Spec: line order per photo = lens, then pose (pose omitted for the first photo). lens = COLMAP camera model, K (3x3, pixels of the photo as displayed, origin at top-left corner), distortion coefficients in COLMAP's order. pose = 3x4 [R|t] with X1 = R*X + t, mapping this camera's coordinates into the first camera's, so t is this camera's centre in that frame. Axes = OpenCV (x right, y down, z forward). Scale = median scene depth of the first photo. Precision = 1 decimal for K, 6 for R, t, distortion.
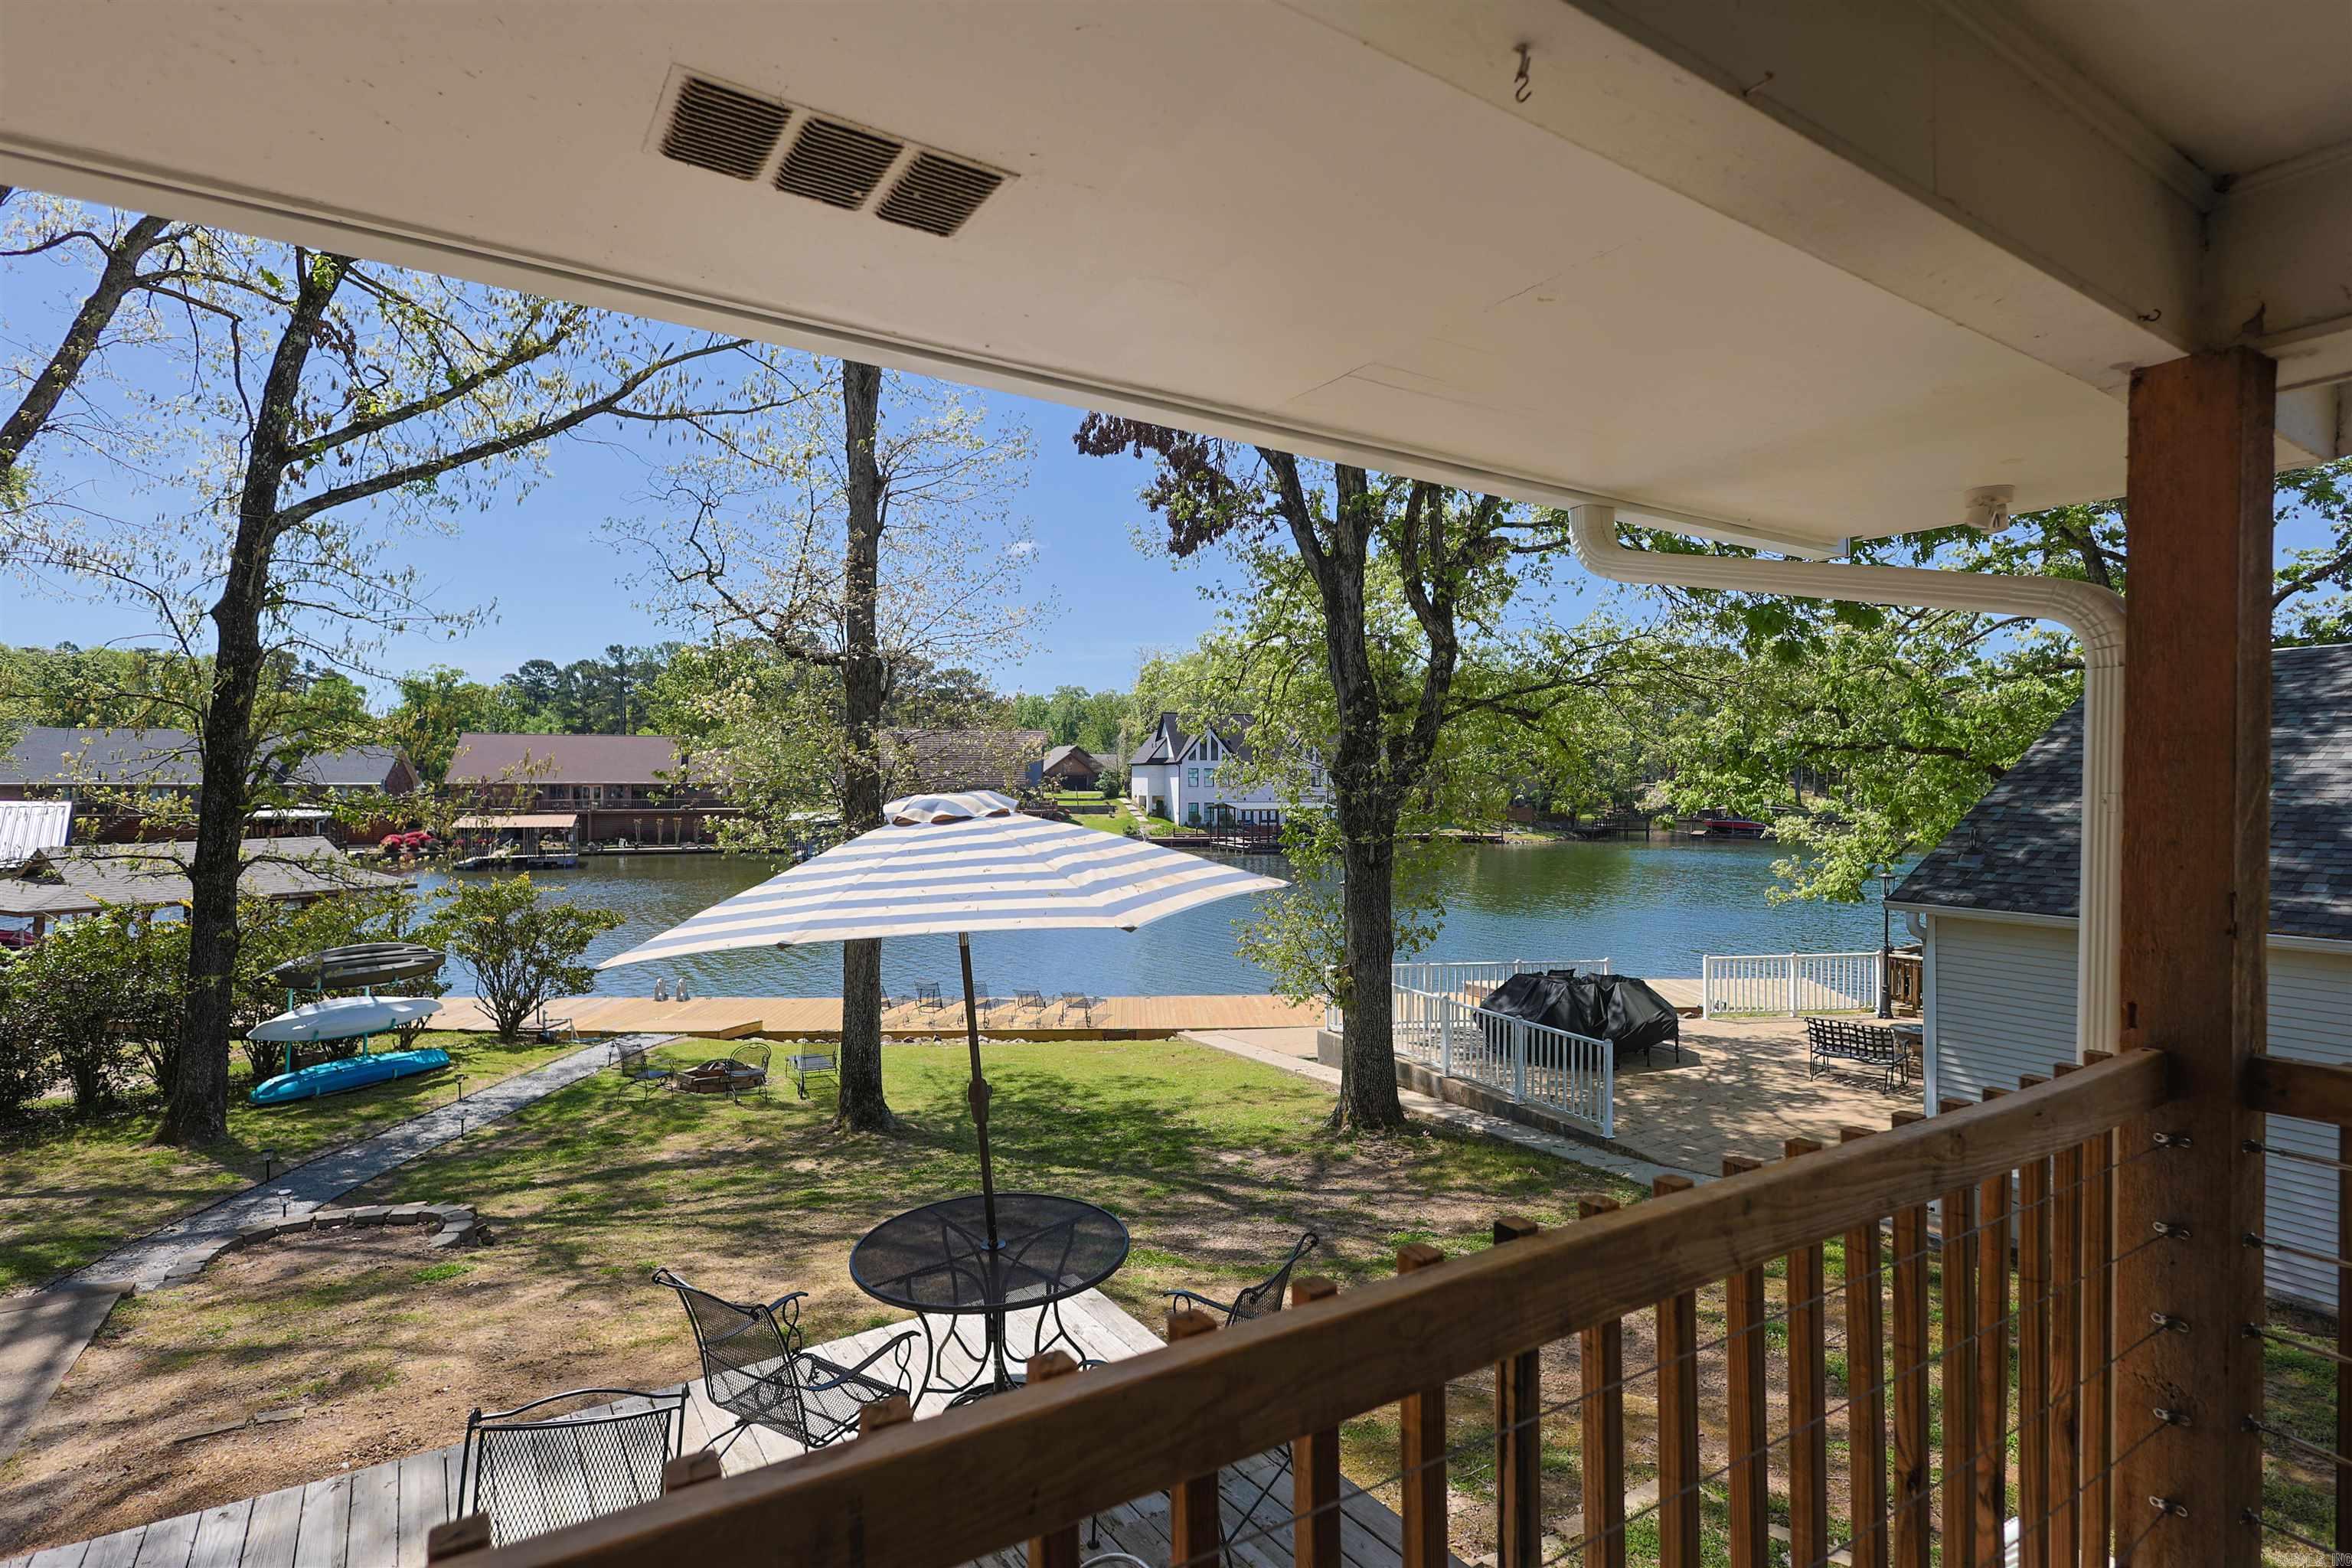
lens RADIAL K [[1147.6, 0, 1184.1], [0, 1147.6, 790.3], [0, 0, 1]] dist [-0.003501, -0.000178]
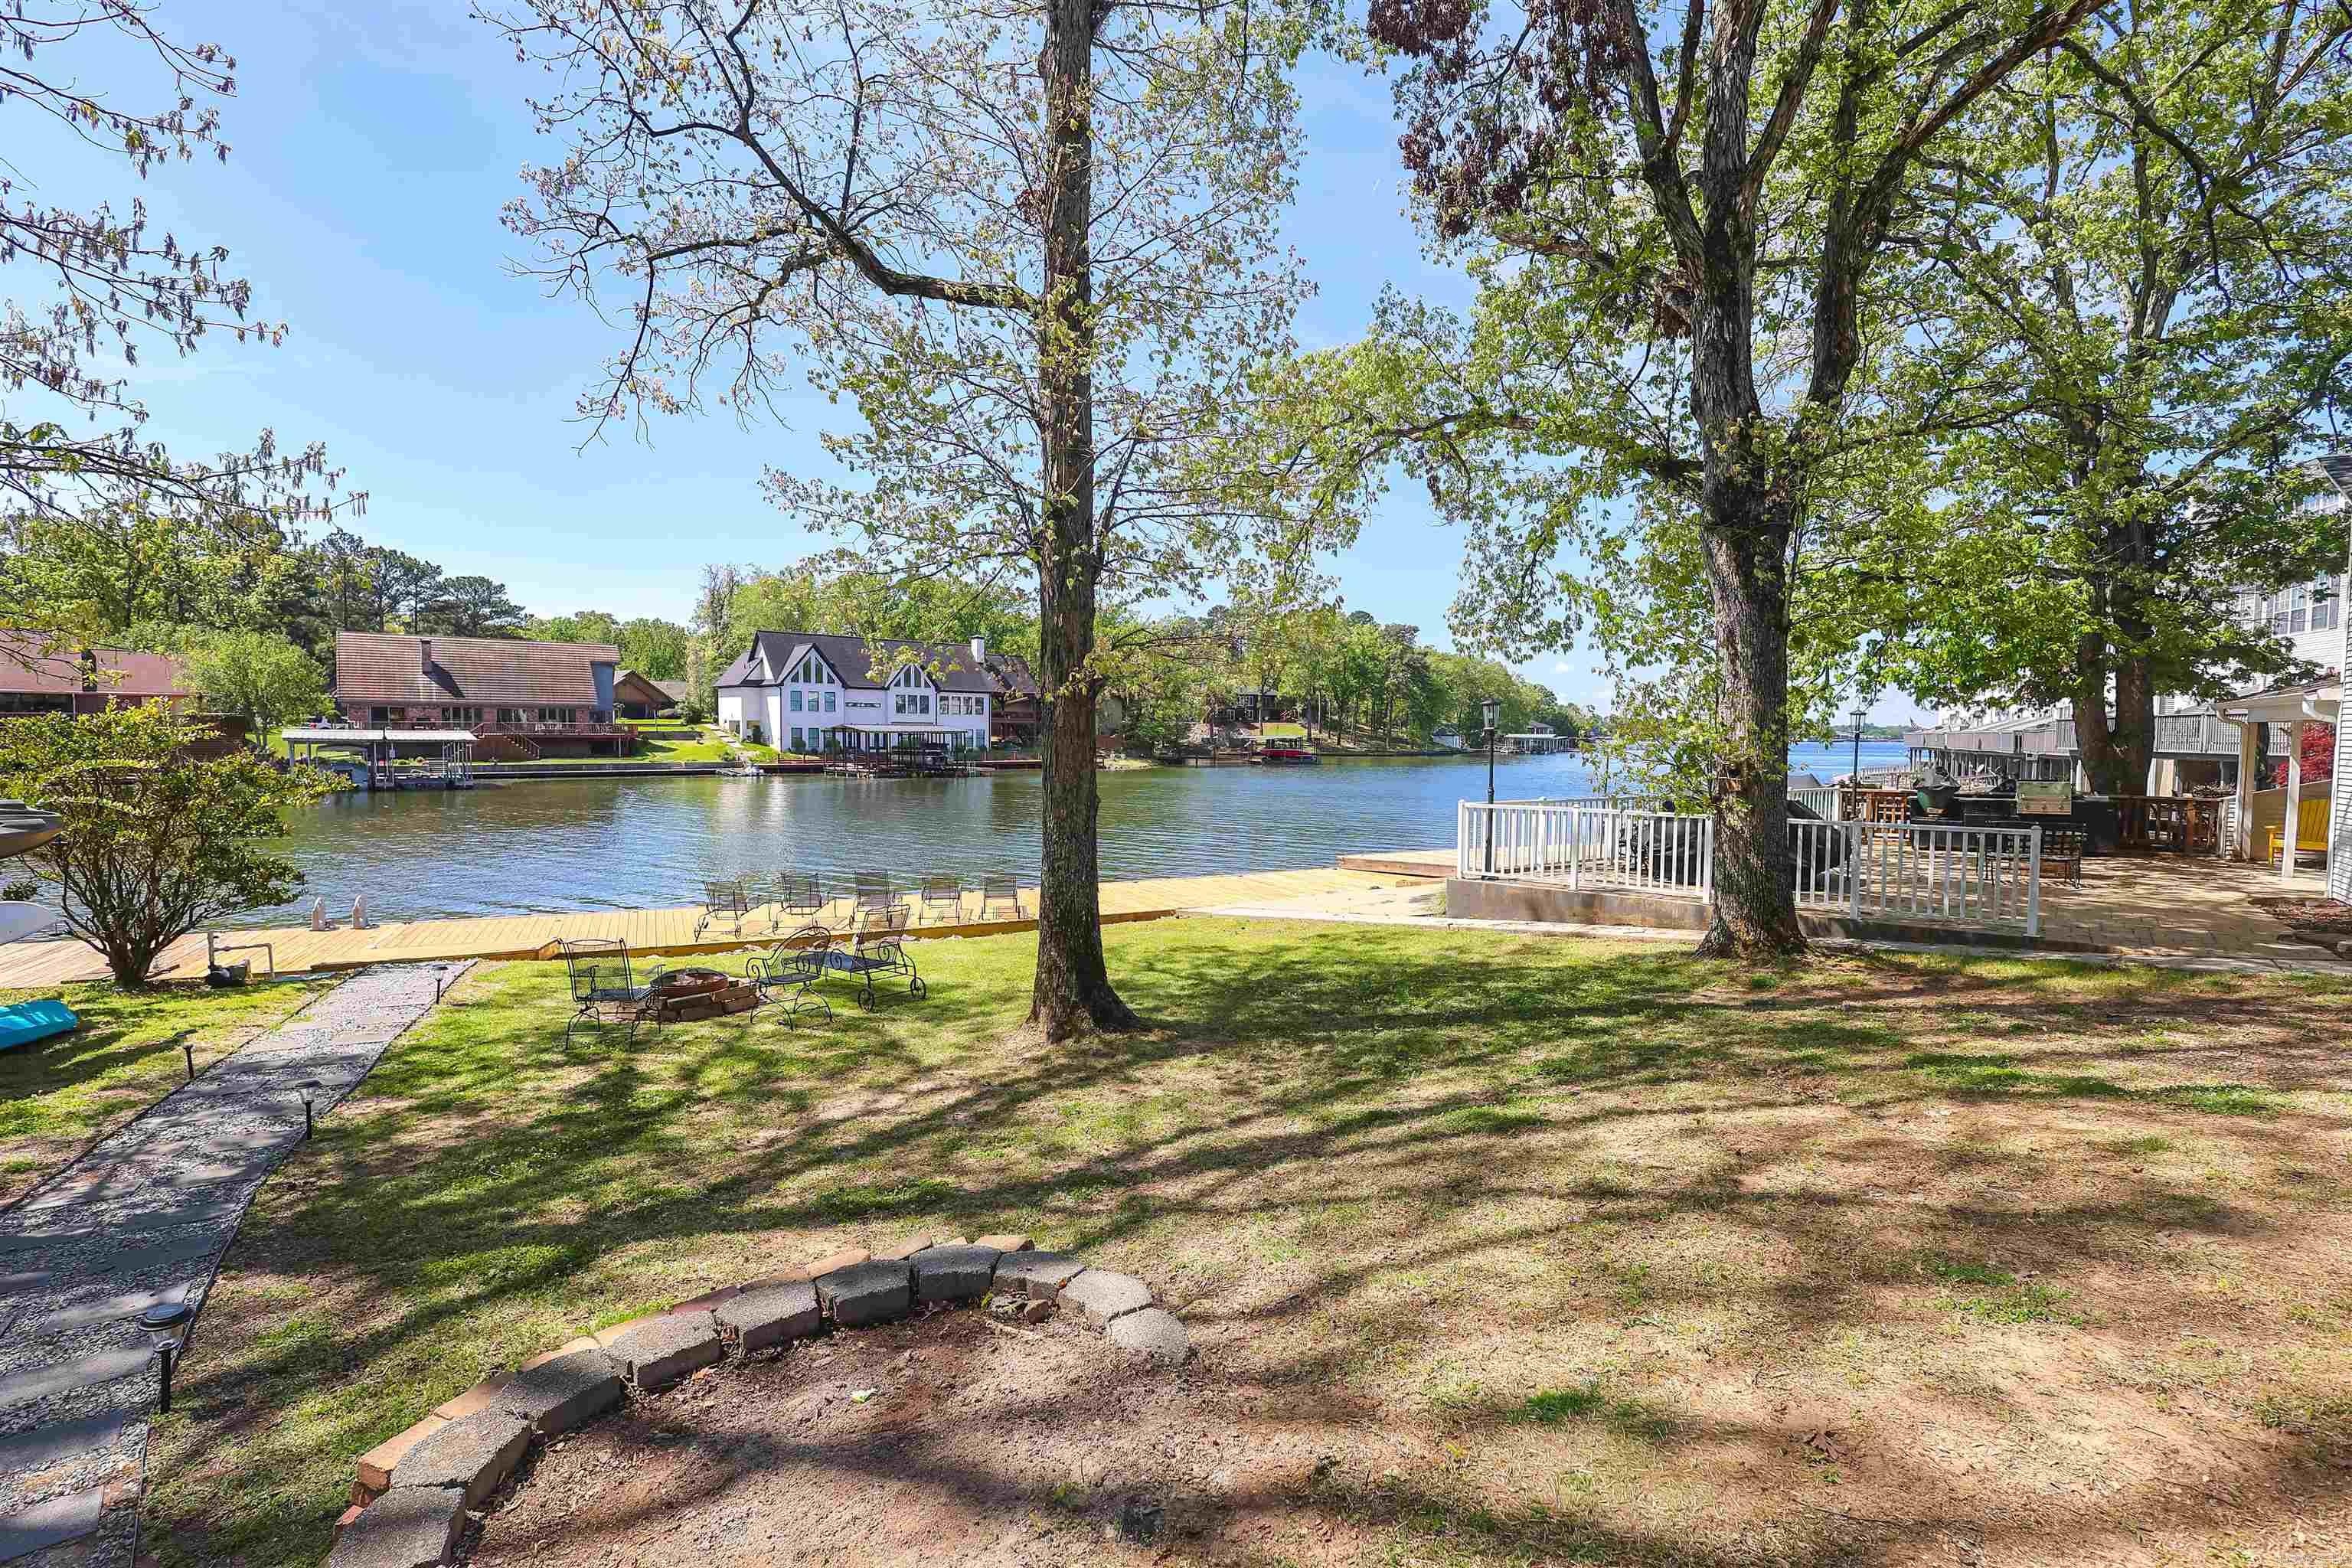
lens RADIAL K [[1075.2, 0, 1163.9], [0, 1075.2, 789.9], [0, 0, 1]] dist [-0.001043, -0.000445]
pose [[0.913851, -0.014092, 0.405804, -0.426319], [-0.004679, 0.998966, 0.045227, 0.117044], [-0.406022, -0.043230, 0.912840, 0.393114]]
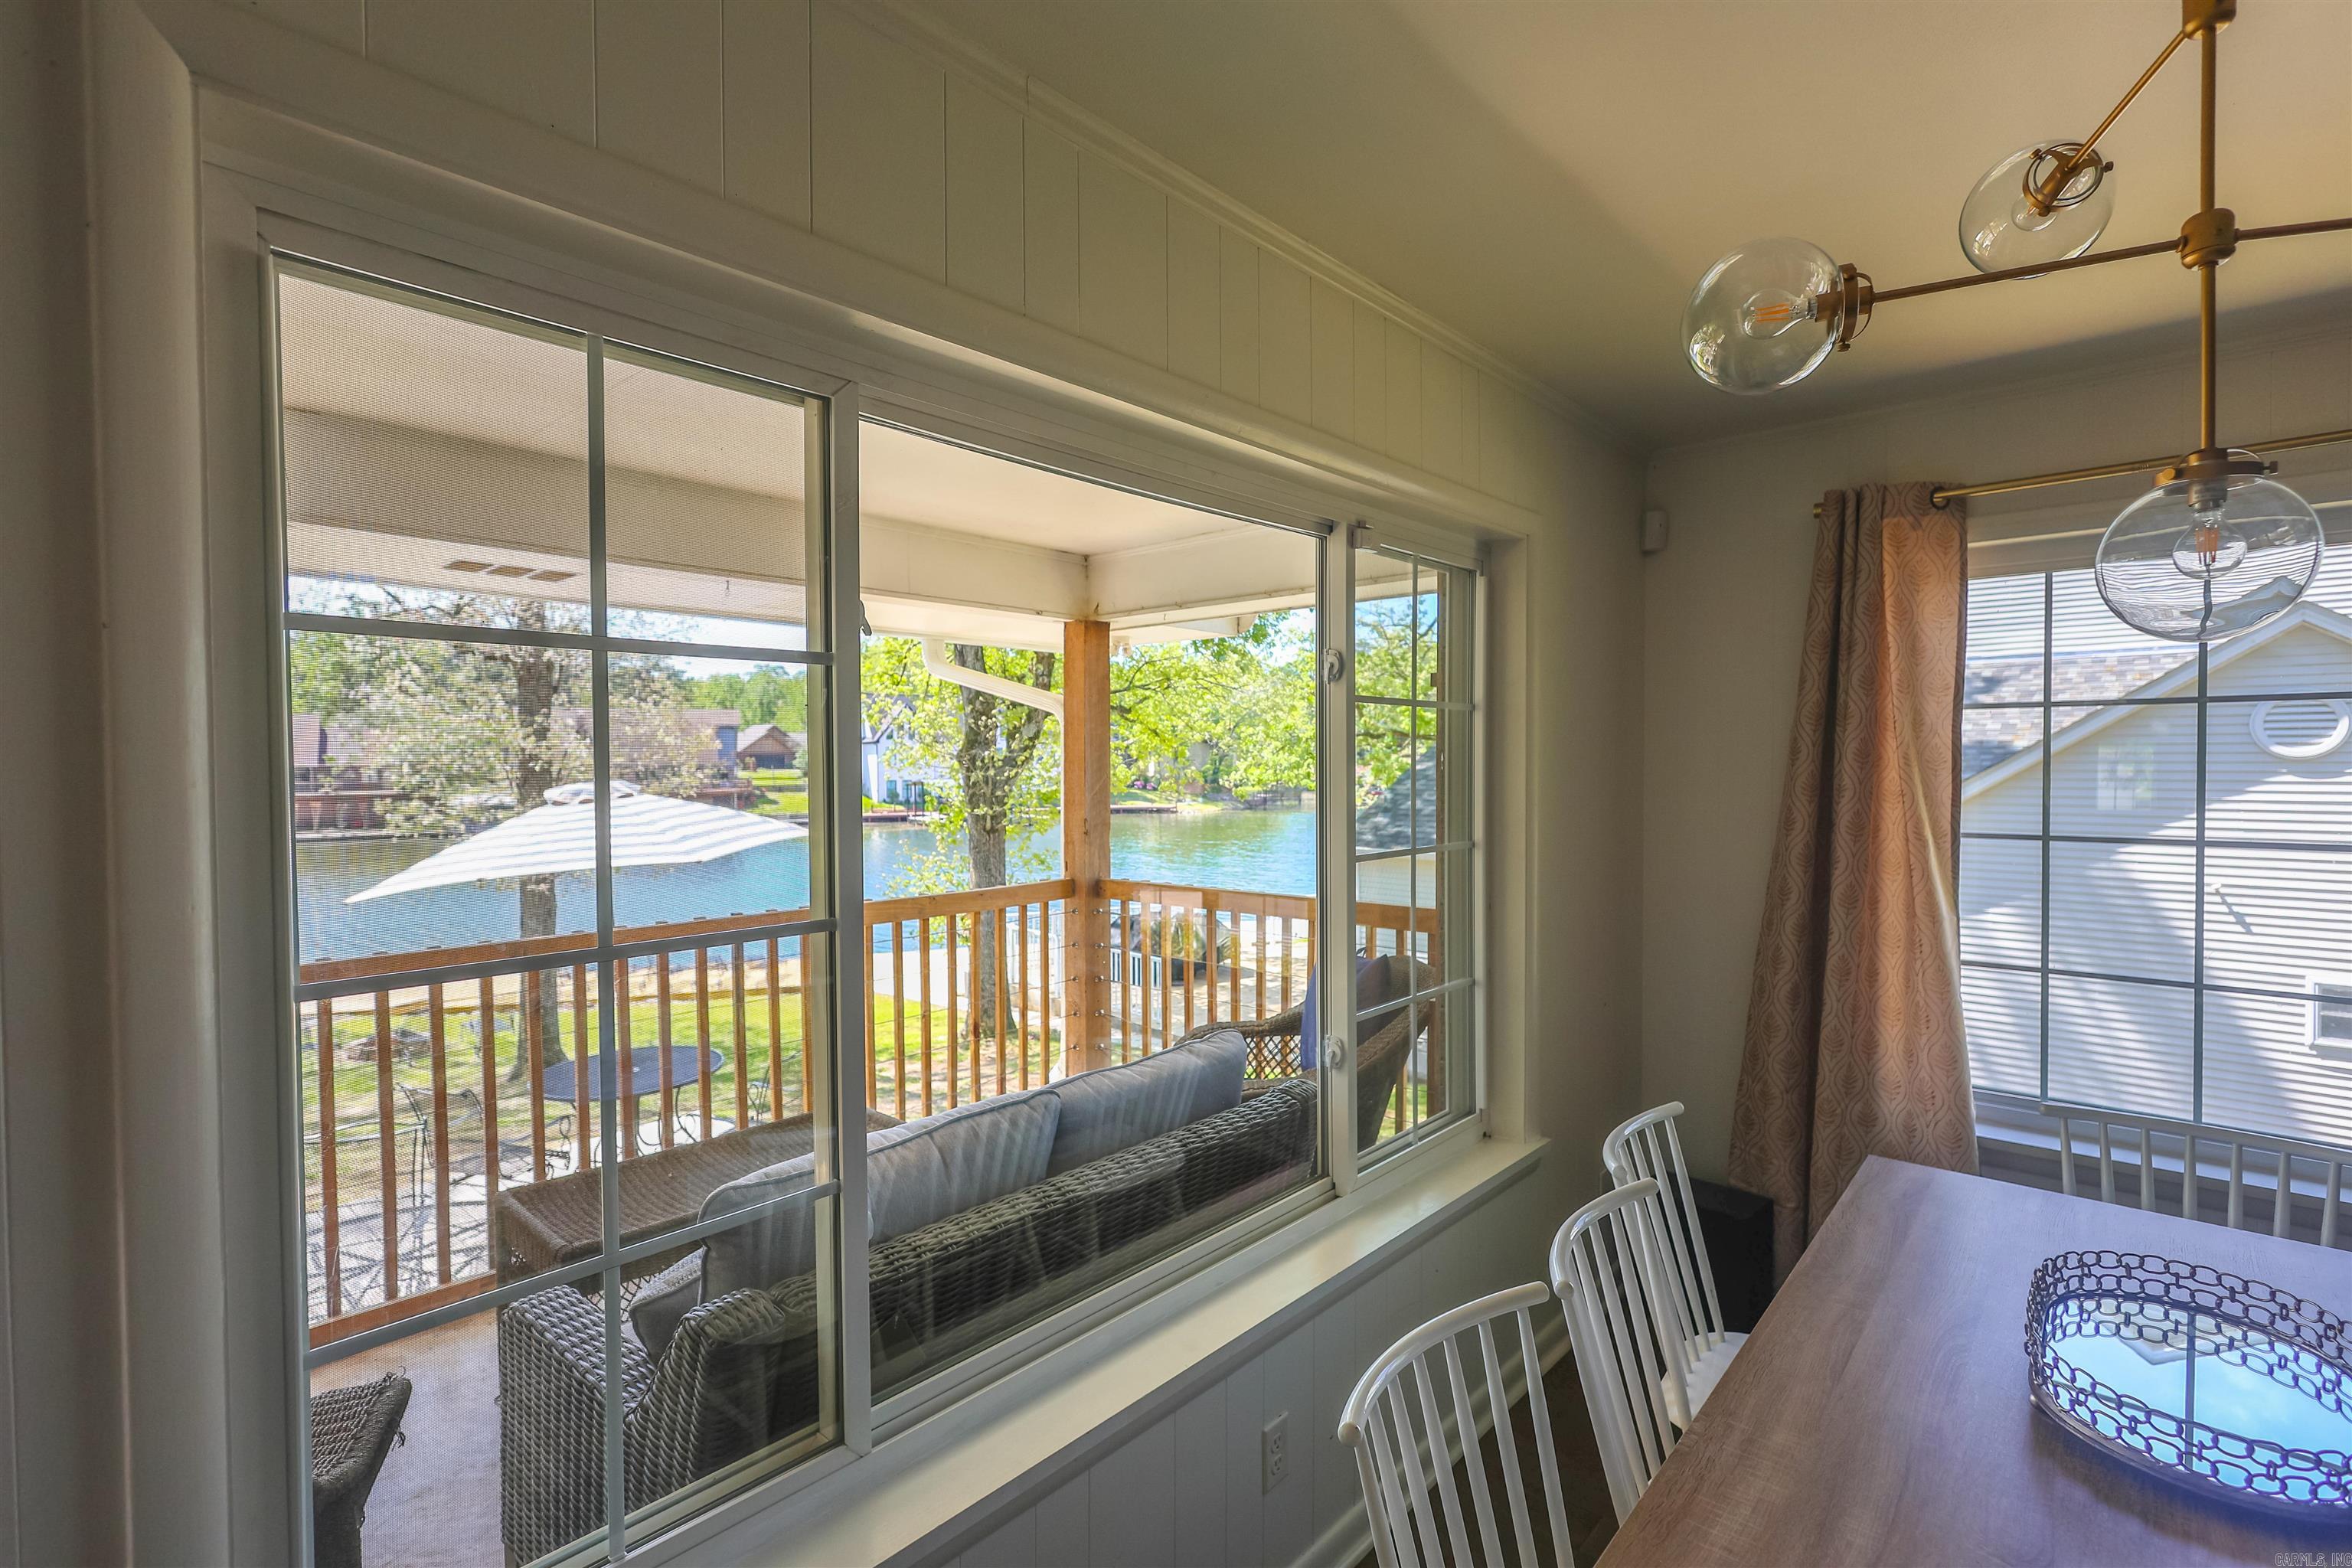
lens RADIAL K [[1092.8, 0, 1187.3], [0, 1092.8, 782.5], [0, 0, 1]] dist [-0.003954, -0.000420]
pose [[0.965371, -0.011182, 0.260639, 0.049718], [0.007356, 0.999850, 0.015652, -0.004044], [-0.260775, -0.013193, 0.965309, -0.170842]]
